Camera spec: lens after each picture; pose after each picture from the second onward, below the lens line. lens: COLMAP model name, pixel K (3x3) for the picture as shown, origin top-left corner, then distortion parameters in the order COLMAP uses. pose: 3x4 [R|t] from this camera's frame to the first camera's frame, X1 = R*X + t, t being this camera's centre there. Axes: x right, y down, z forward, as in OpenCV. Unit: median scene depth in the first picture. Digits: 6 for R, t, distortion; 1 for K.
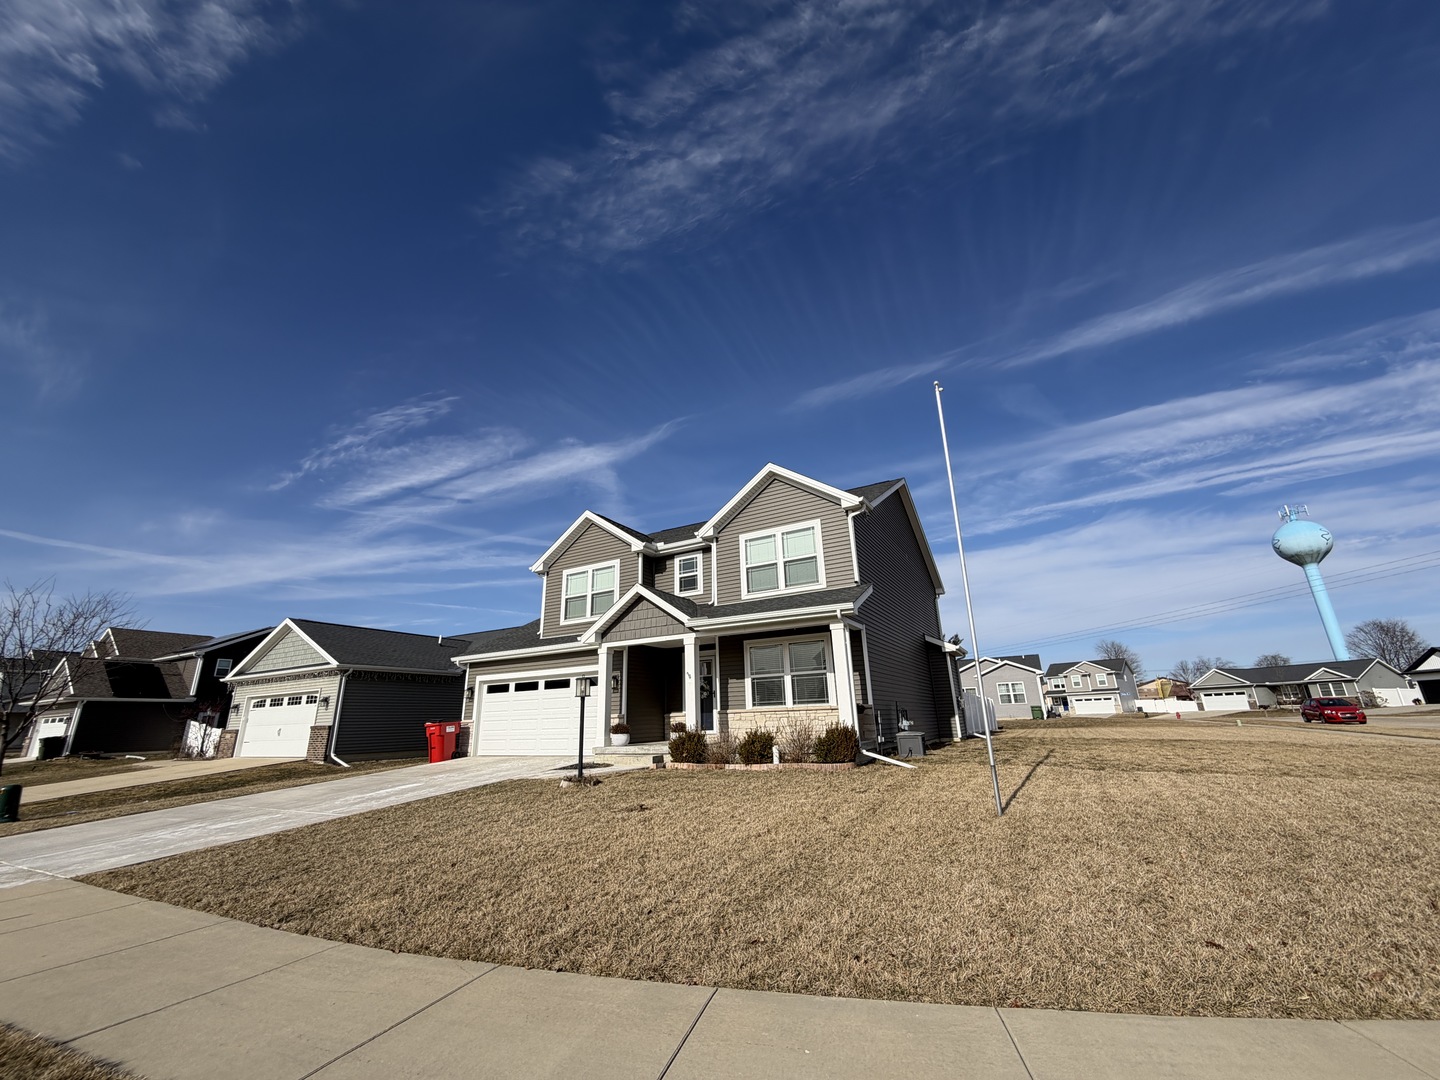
lens RADIAL K [[578.8, 0, 719.9], [0, 578.8, 543.5], [0, 0, 1]] dist [-0.000196, 0.000031]
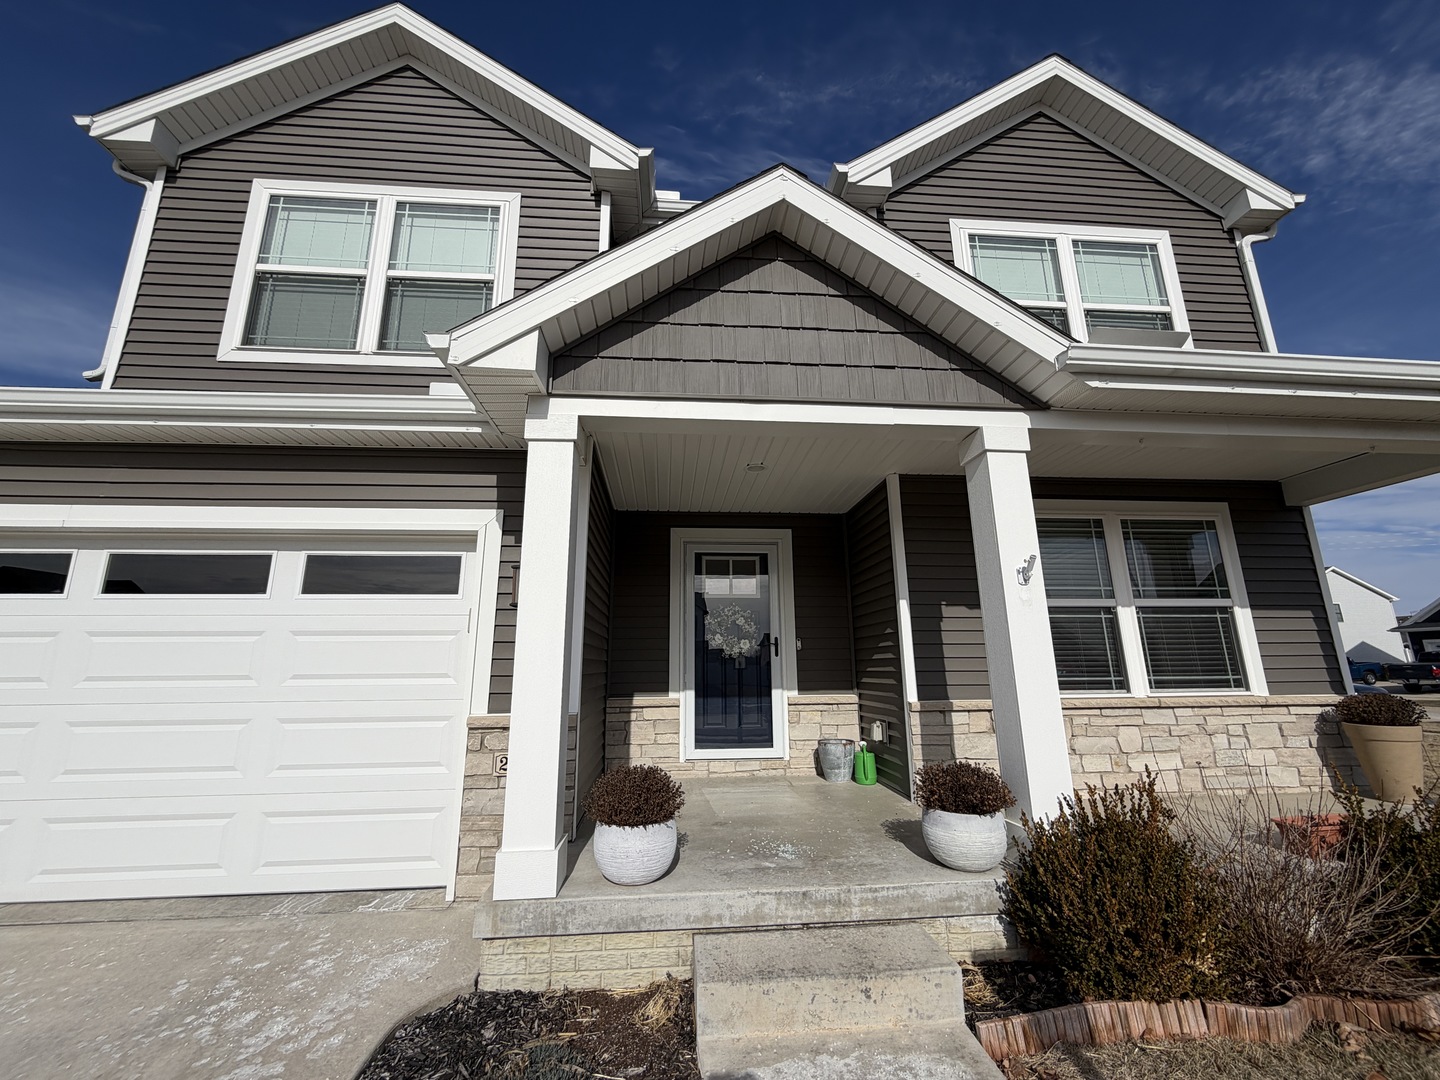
lens RADIAL K [[578.8, 0, 720.4], [0, 578.8, 542.2], [0, 0, 1]] dist [-0.000196, 0.000031]
pose [[0.827657, 0.143624, 0.542546, -0.256704], [-0.181683, 0.983212, 0.016880, 0.207539], [-0.531014, -0.112542, 0.839856, 0.764005]]
